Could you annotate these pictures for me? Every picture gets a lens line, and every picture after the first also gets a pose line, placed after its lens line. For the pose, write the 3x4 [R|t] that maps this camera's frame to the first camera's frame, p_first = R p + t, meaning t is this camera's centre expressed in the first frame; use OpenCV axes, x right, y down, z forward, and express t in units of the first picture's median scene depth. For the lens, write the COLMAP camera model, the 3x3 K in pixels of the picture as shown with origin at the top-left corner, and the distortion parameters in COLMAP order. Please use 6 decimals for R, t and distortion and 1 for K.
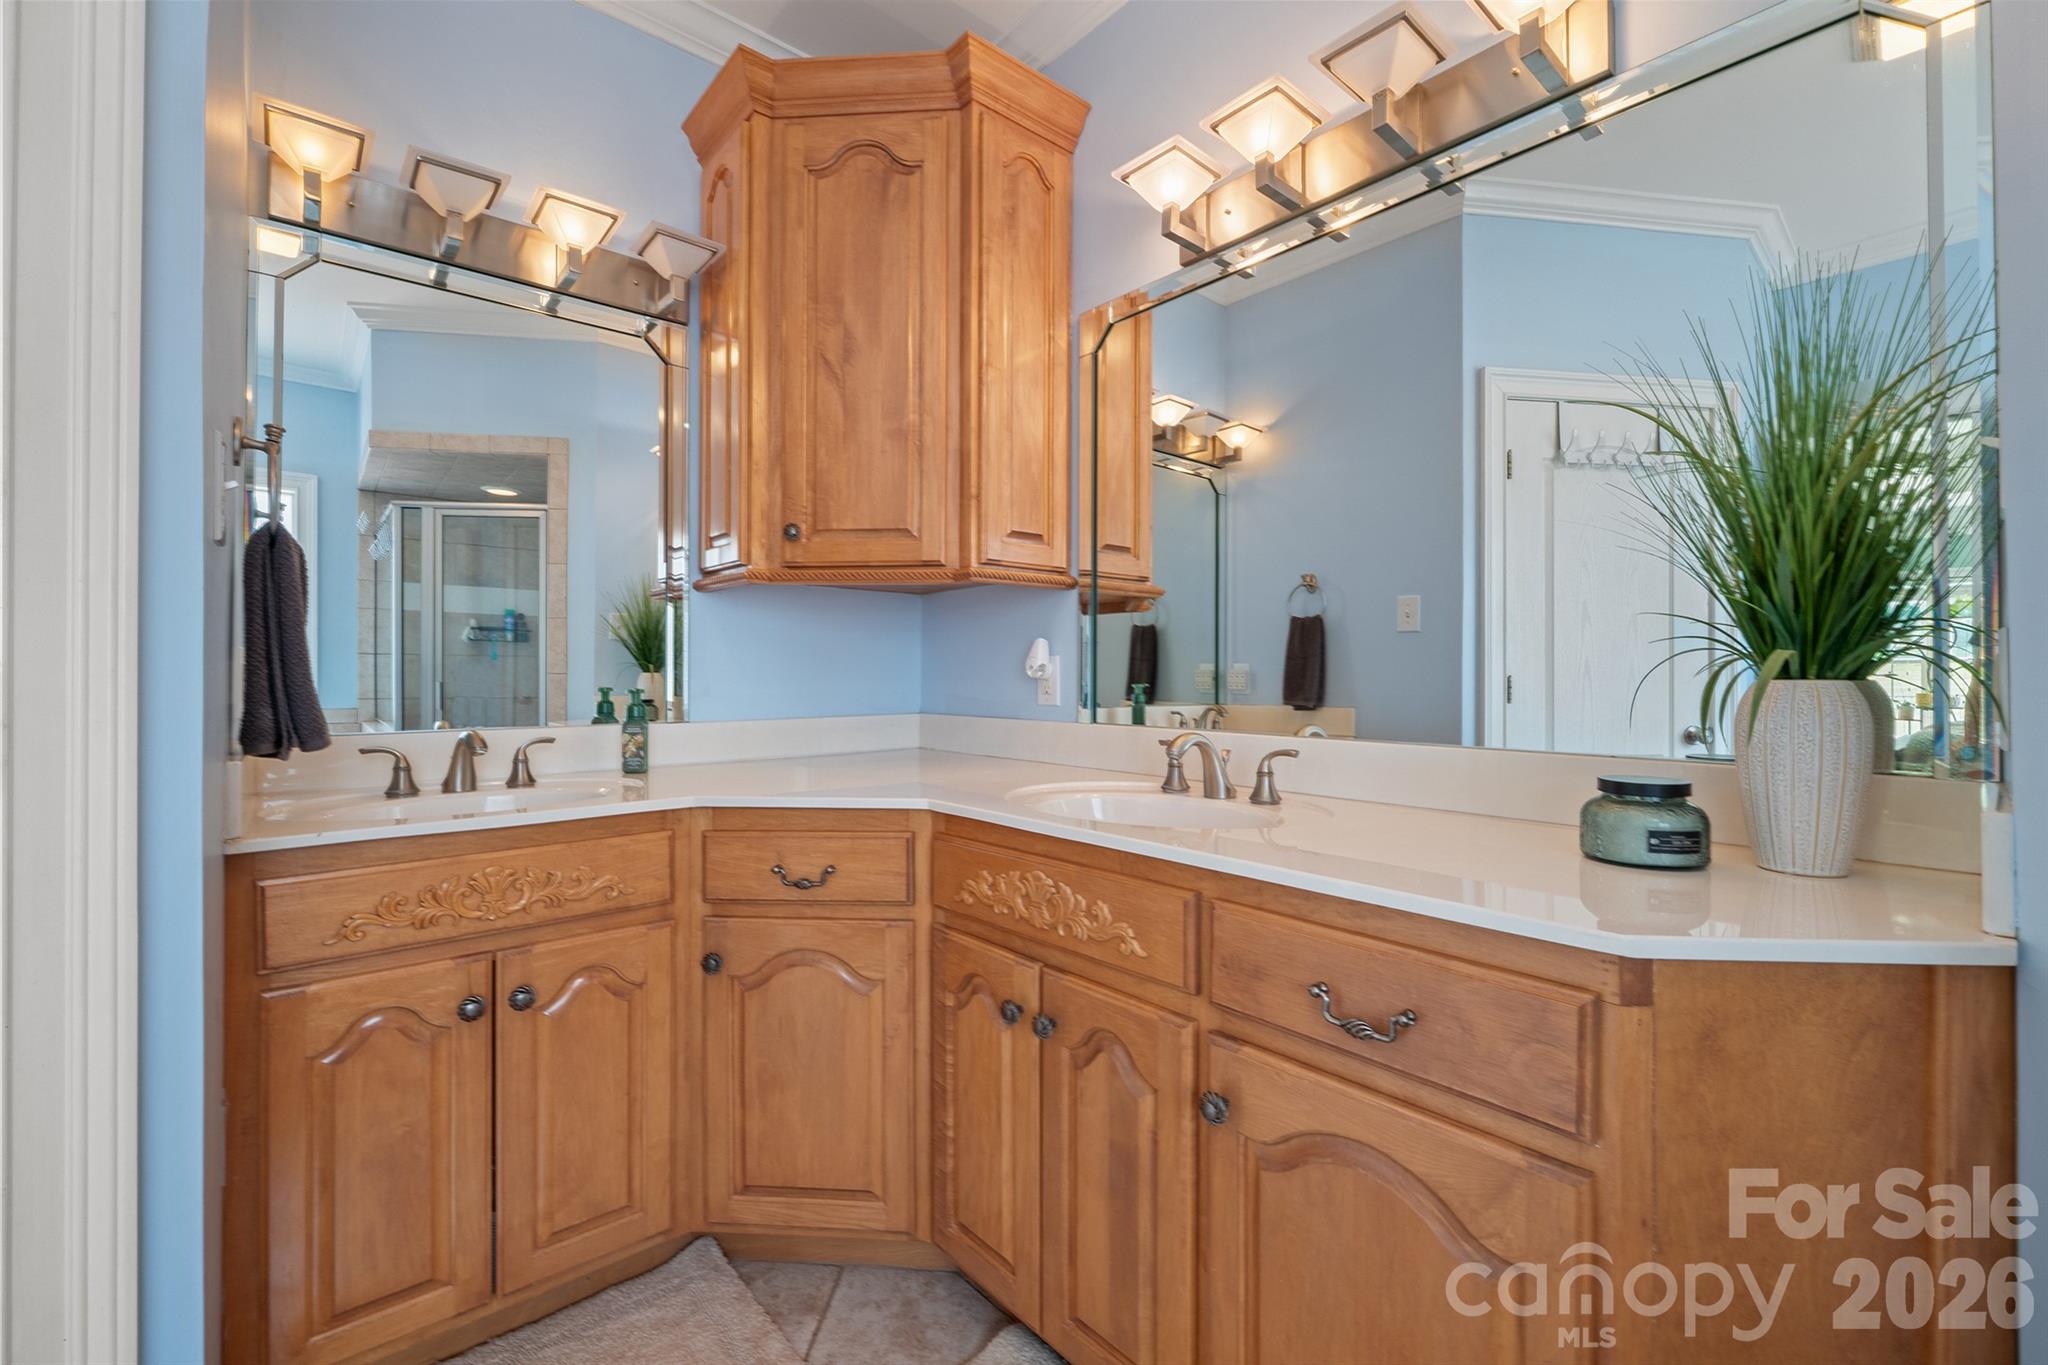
lens RADIAL K [[855.9, 0, 1027.6], [0, 855.9, 671.0], [0, 0, 1]] dist [-0.006951, -0.000522]
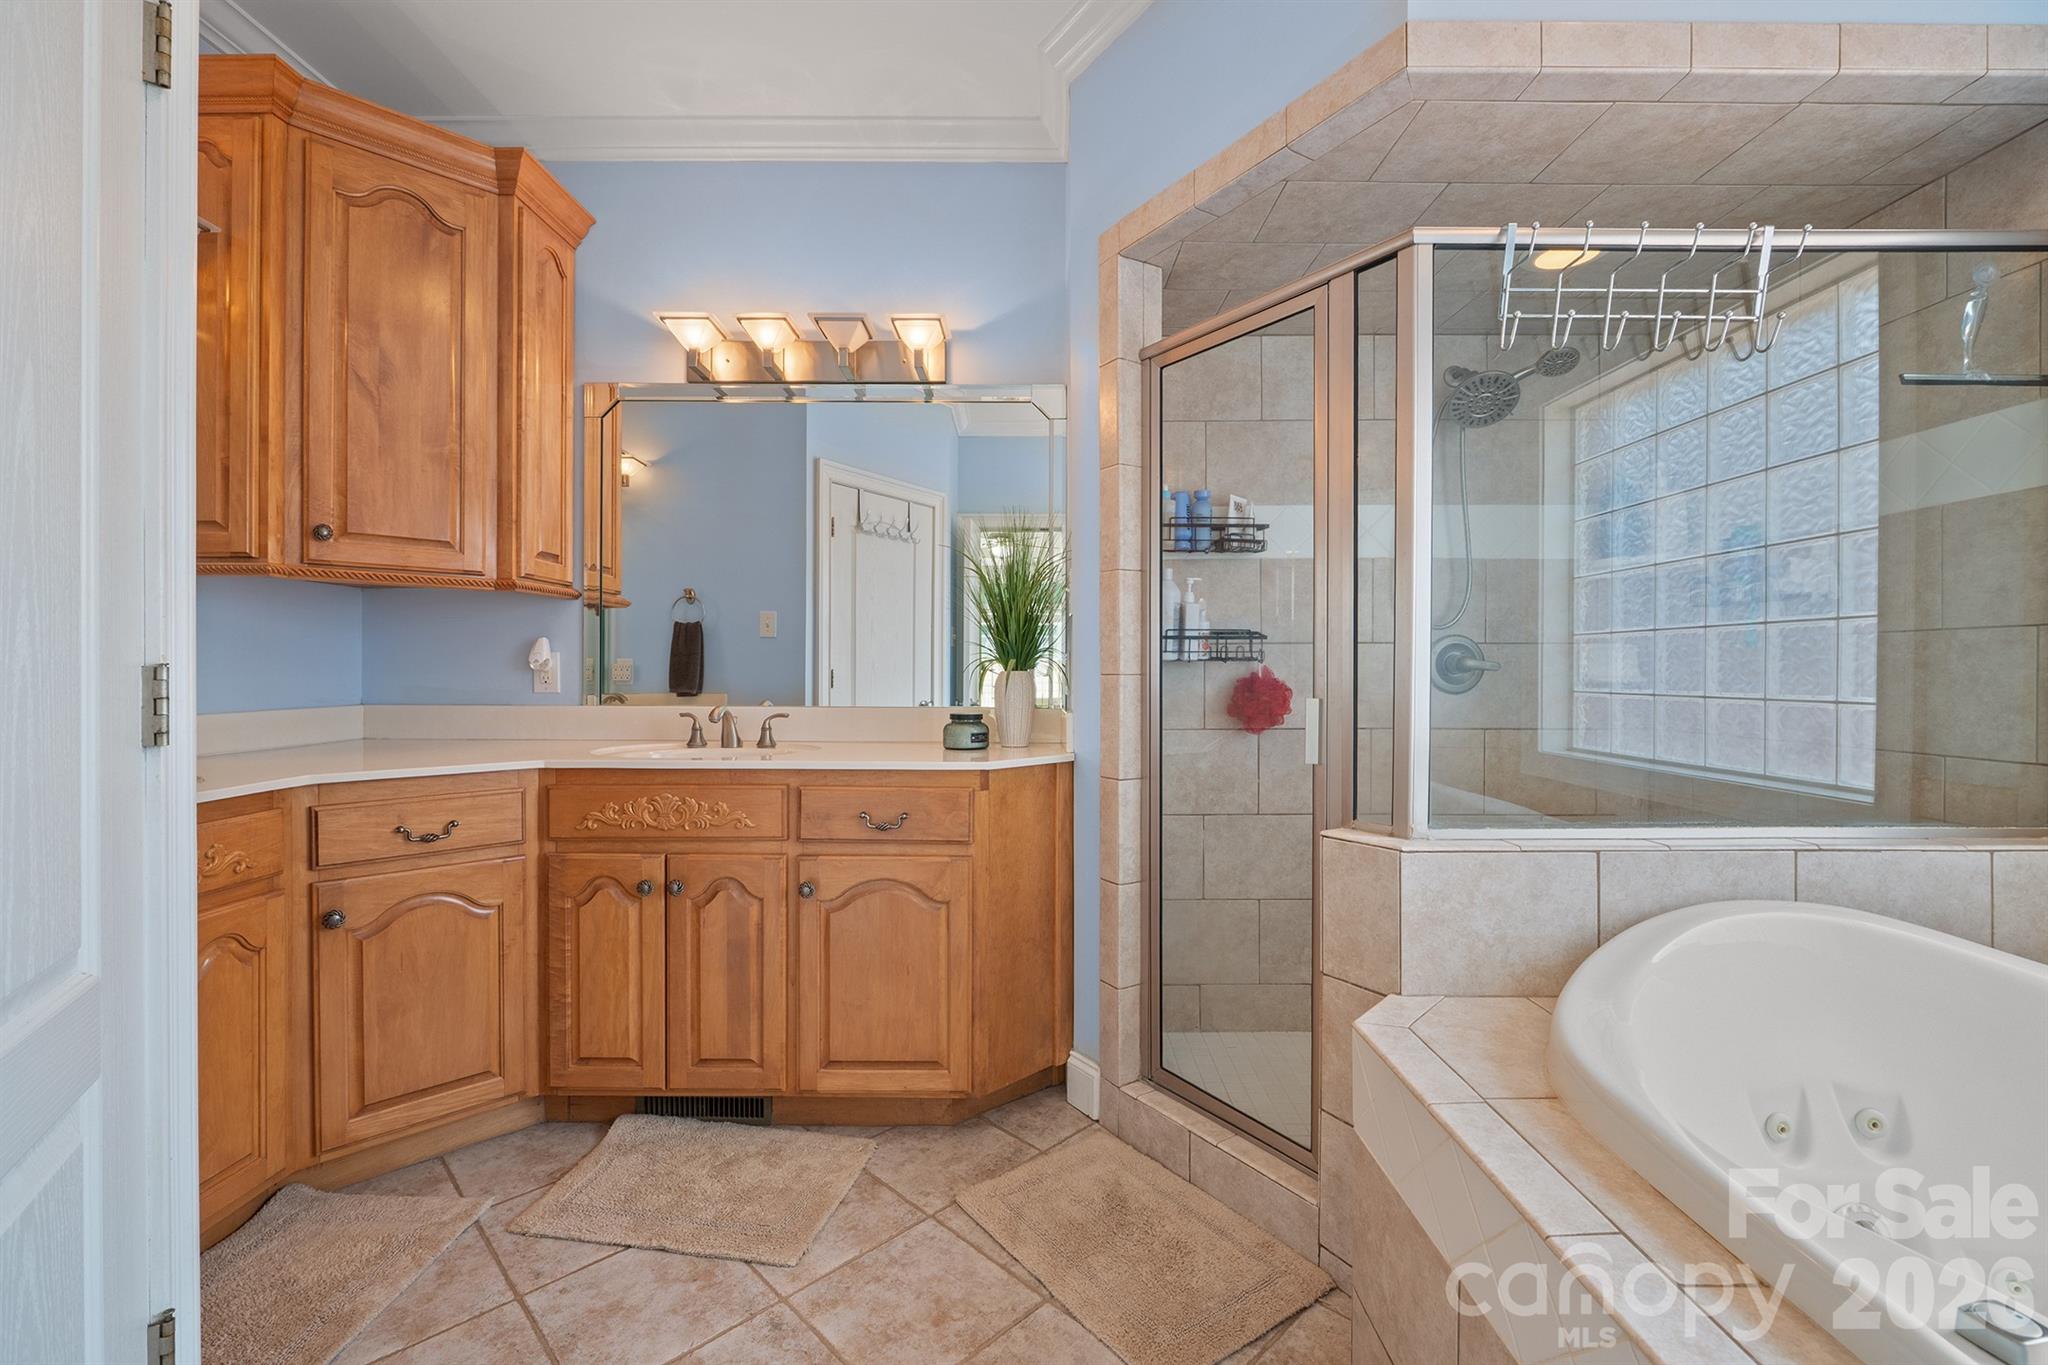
lens RADIAL K [[864.9, 0, 1028.3], [0, 864.9, 675.3], [0, 0, 1]] dist [-0.006218, -0.000277]
pose [[0.659771, -0.002863, 0.751461, -0.609917], [-0.005786, 0.999944, 0.008890, 0.000499], [-0.751444, -0.010213, 0.659718, -0.443999]]
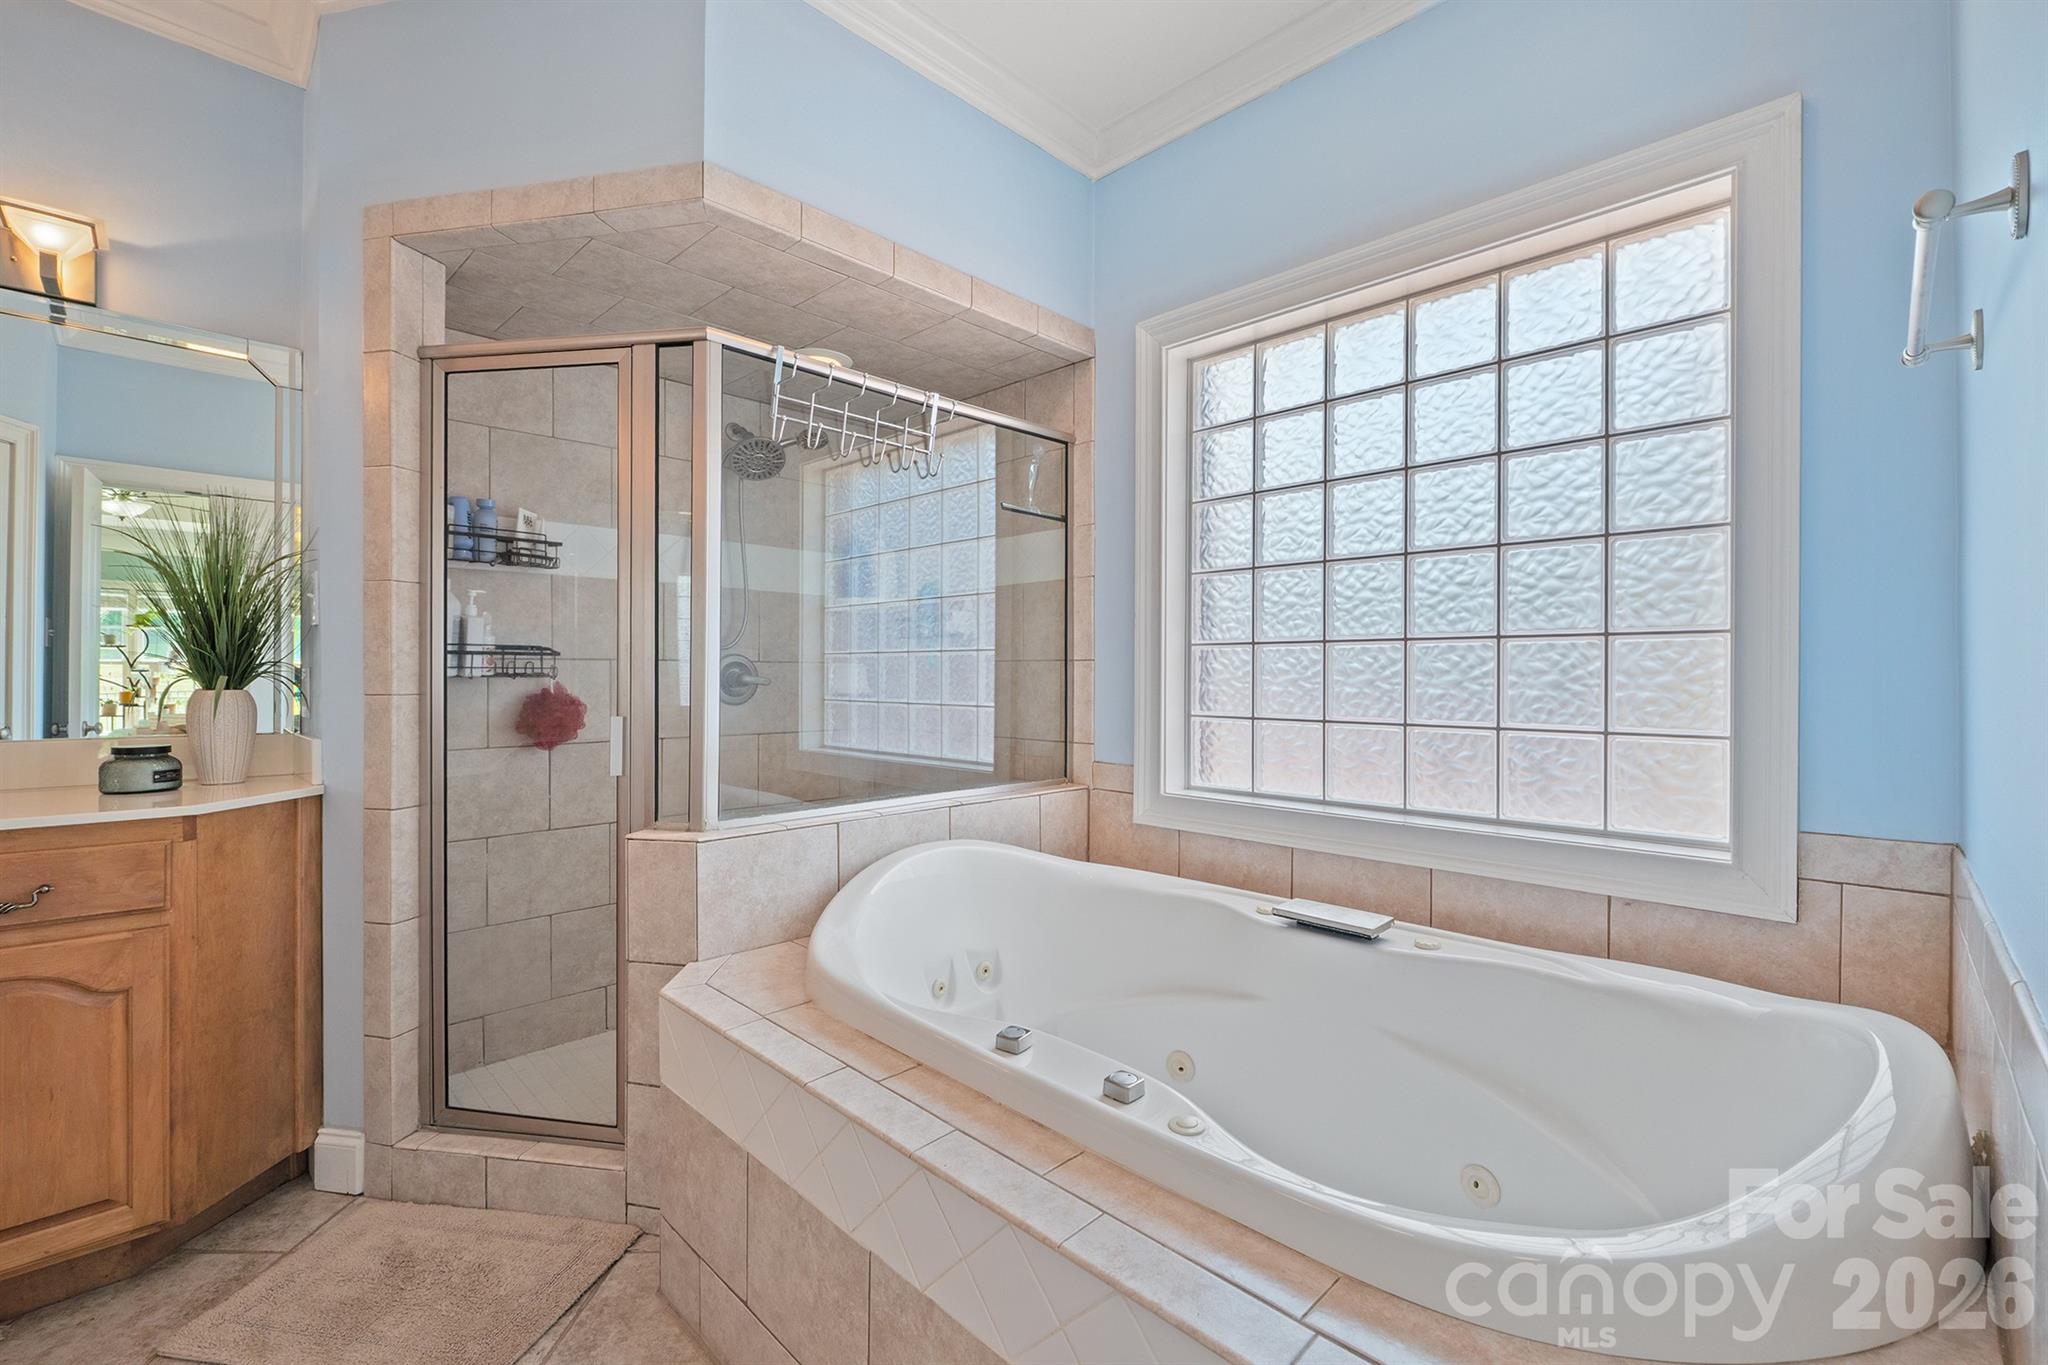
lens RADIAL K [[864.9, 0, 1028.3], [0, 864.9, 675.3], [0, 0, 1]] dist [-0.006218, -0.000277]
pose [[-0.071311, 0.001146, 0.997453, -0.794976], [-0.007668, 0.999969, -0.001697, -0.022165], [-0.997425, -0.007770, -0.071300, -0.480913]]
